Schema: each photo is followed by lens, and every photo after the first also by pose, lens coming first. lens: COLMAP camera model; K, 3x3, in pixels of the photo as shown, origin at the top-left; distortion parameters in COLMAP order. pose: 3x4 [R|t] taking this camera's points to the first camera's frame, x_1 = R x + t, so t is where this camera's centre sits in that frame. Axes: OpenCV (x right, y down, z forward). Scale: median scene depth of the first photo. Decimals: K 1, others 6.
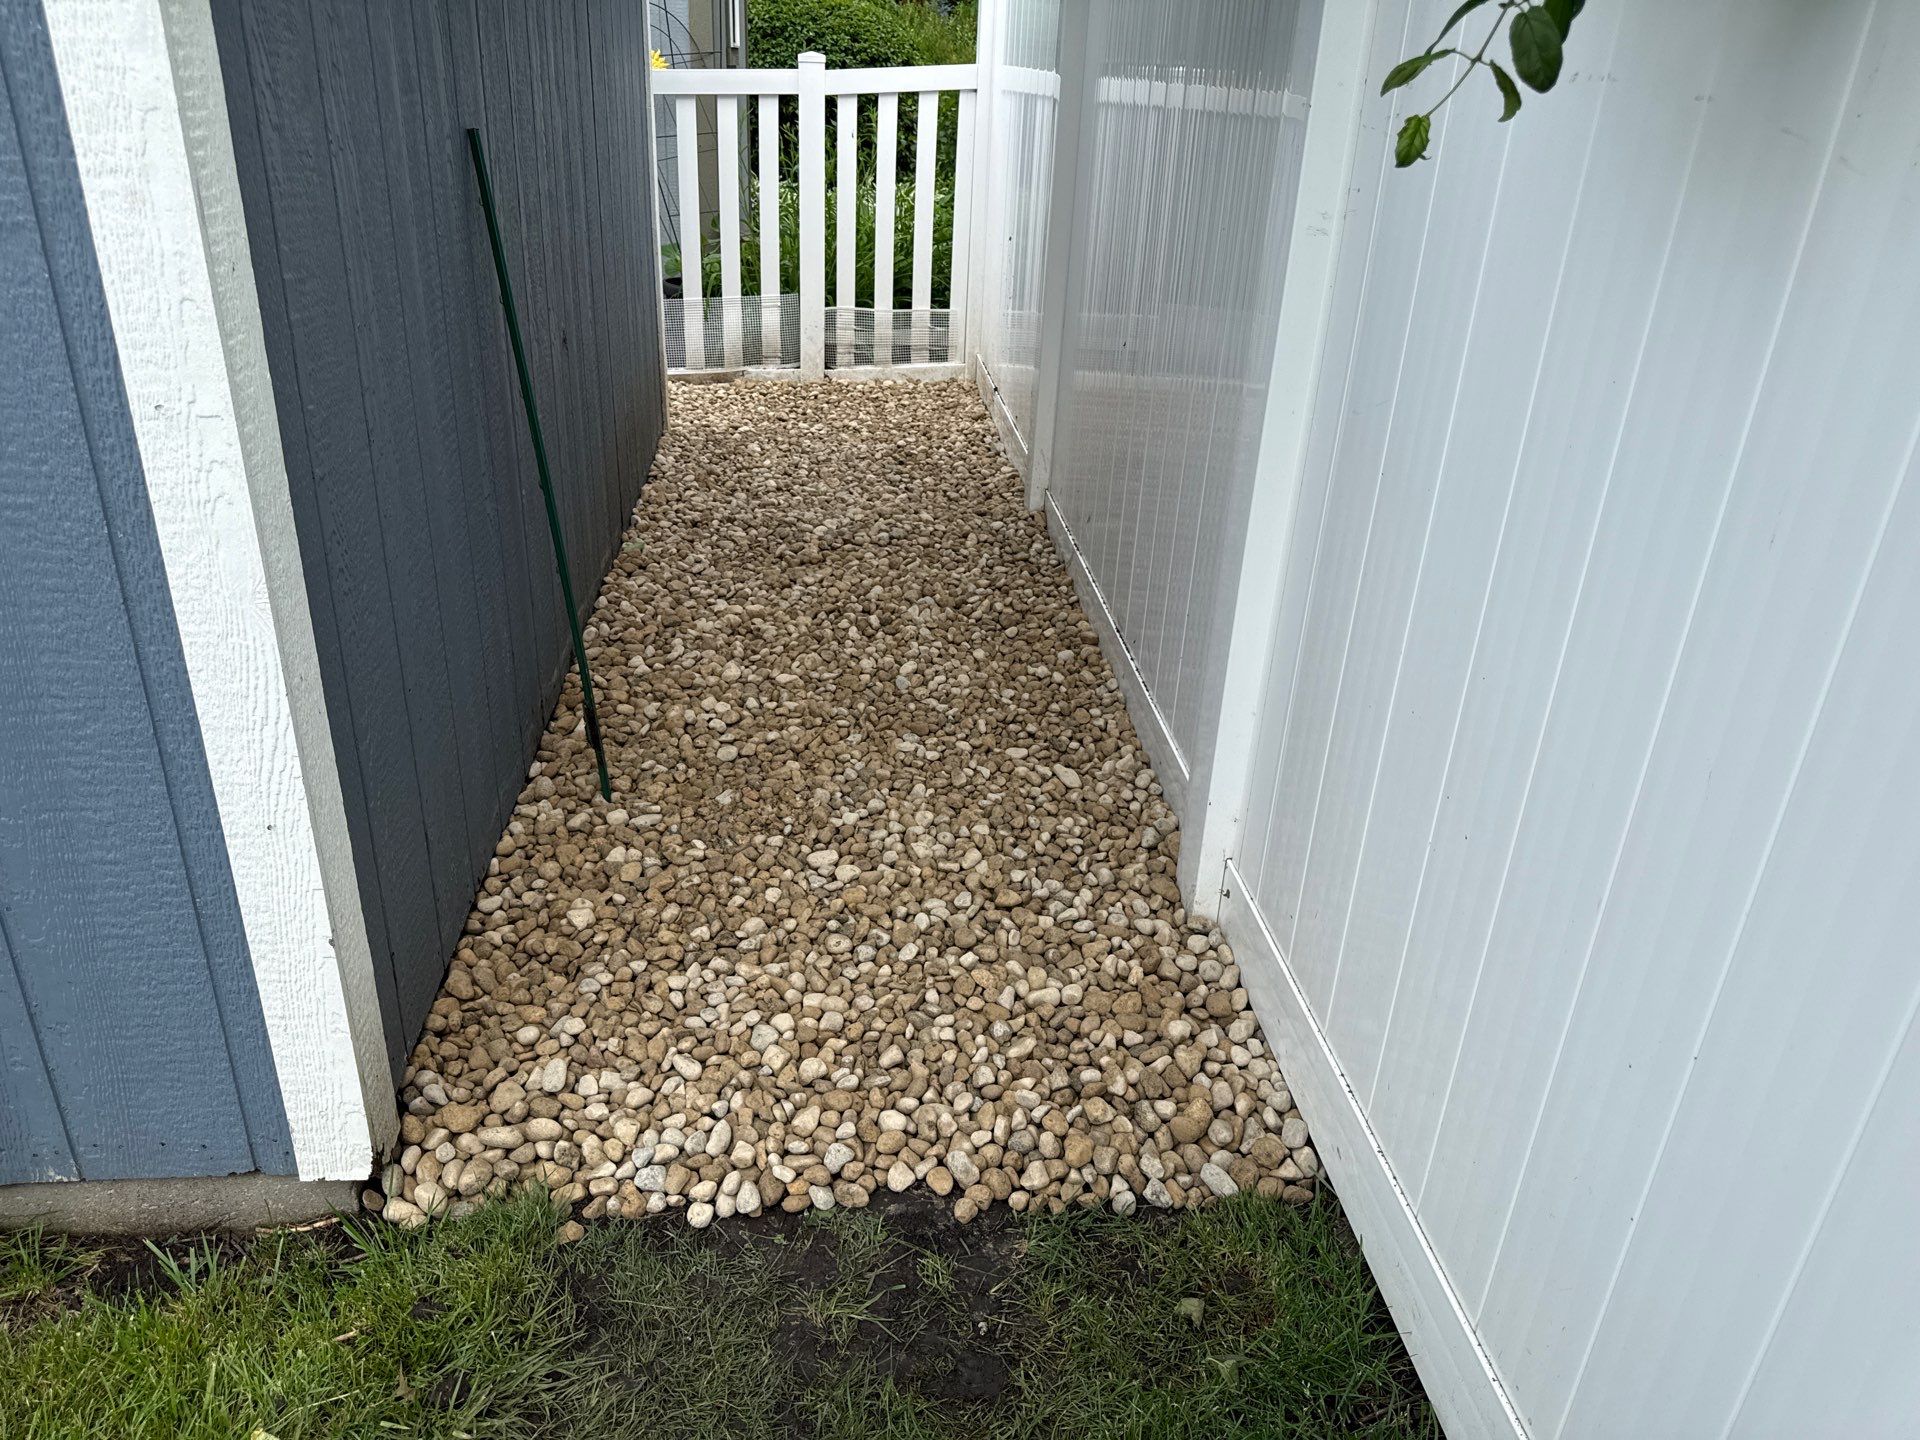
lens RADIAL K [[1343.3, 0, 958.5], [0, 1343.3, 711.3], [0, 0, 1]] dist [0.165326, -0.224725]
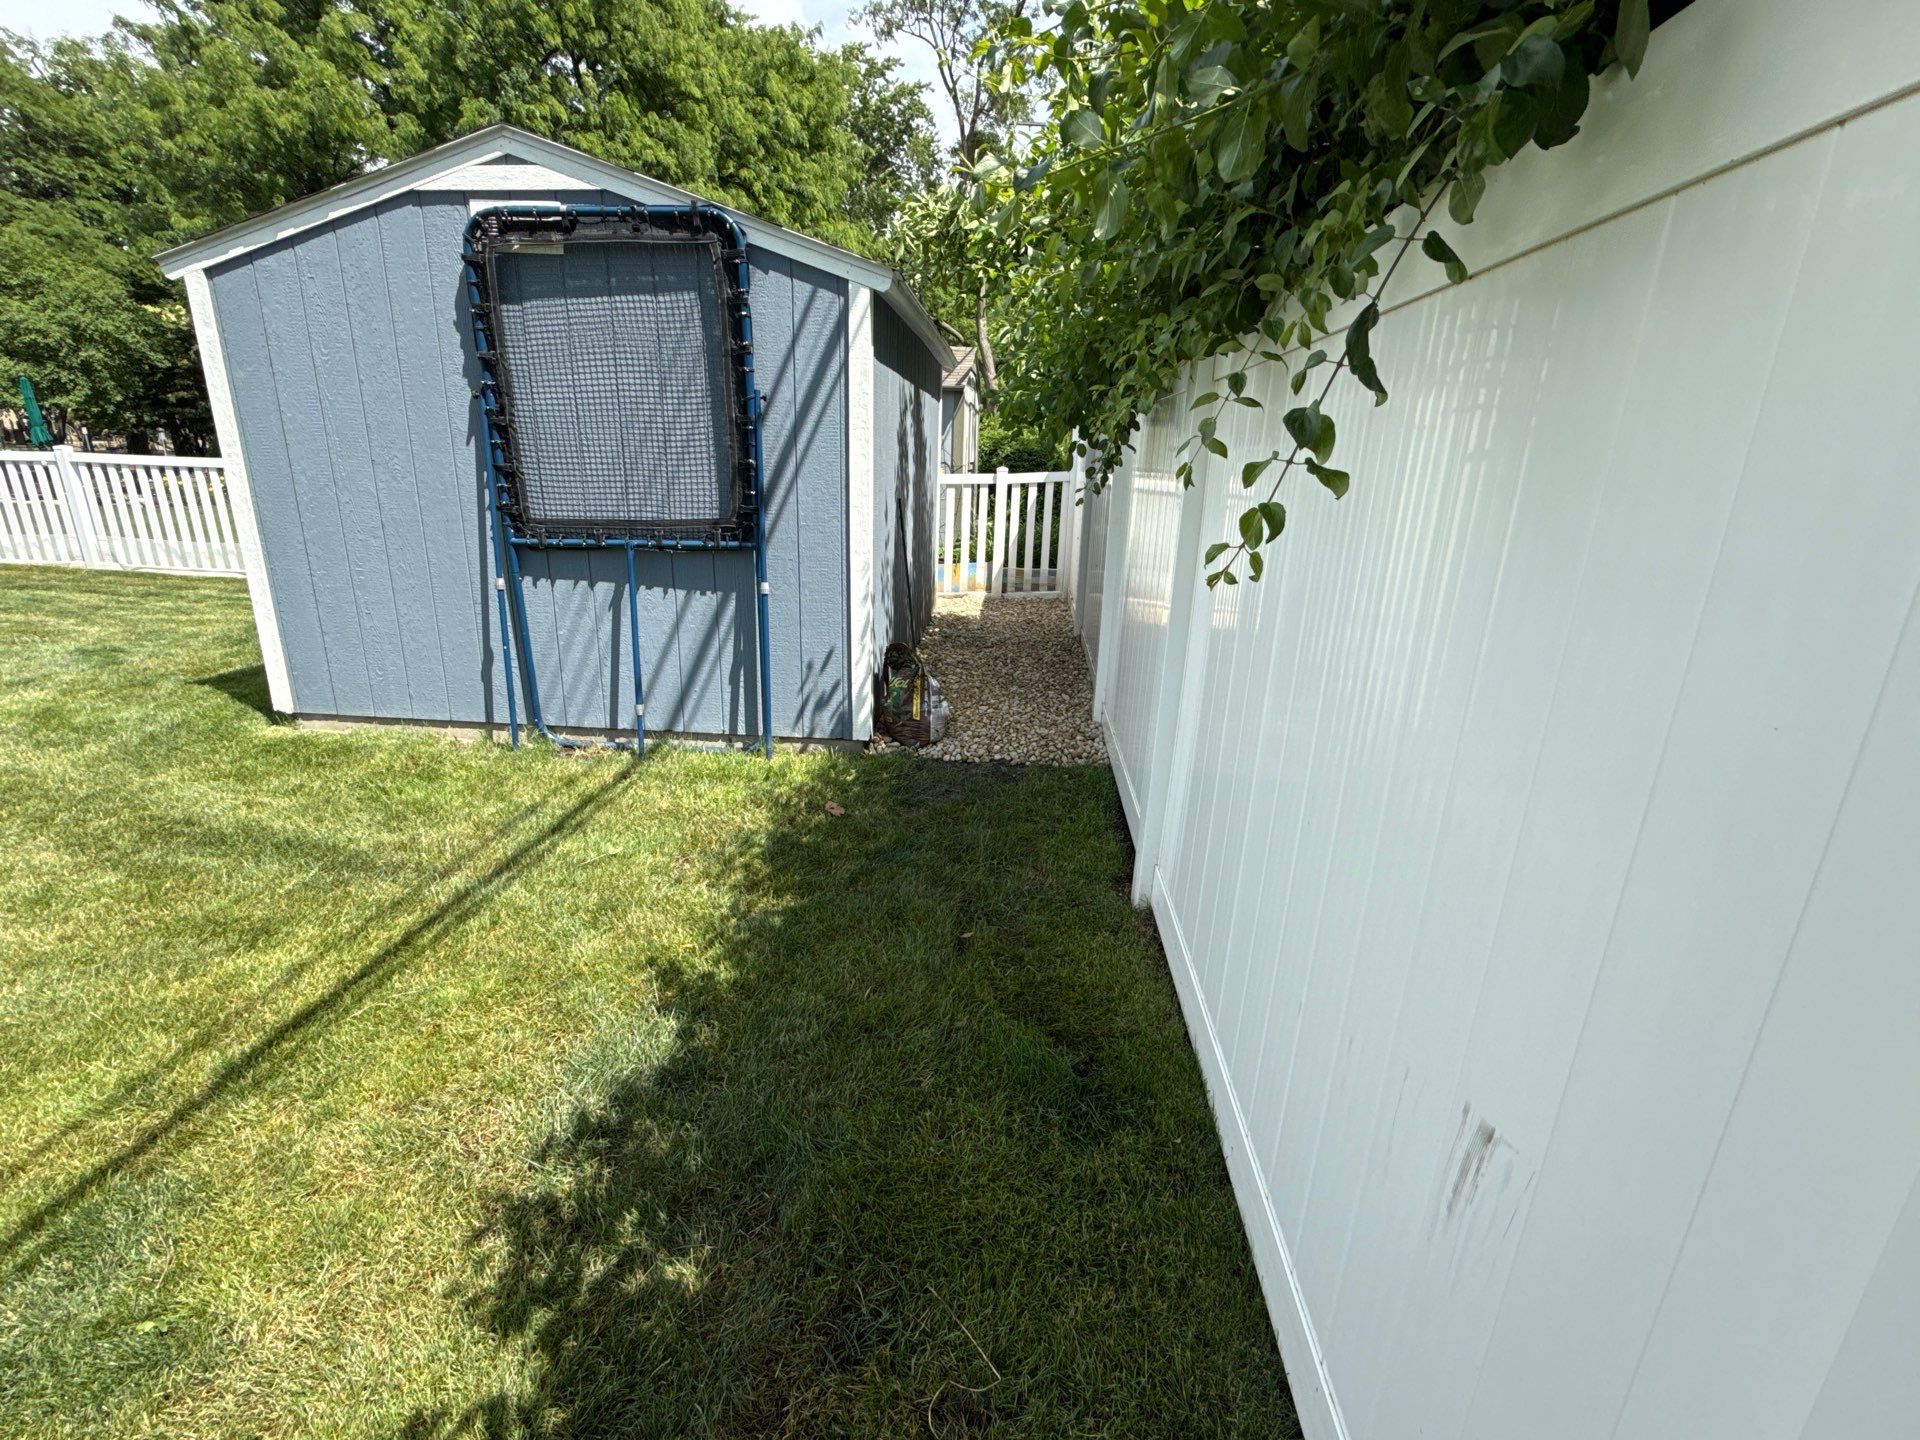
lens RADIAL K [[760.3, 0, 961.2], [0, 760.3, 717.6], [0, 0, 1]] dist [0.000137, -0.000431]
pose [[0.986988, 0.030866, -0.157807, 0.046658], [-0.049452, 0.992106, -0.115243, 0.117973], [0.153004, 0.121547, 0.980722, -0.276241]]
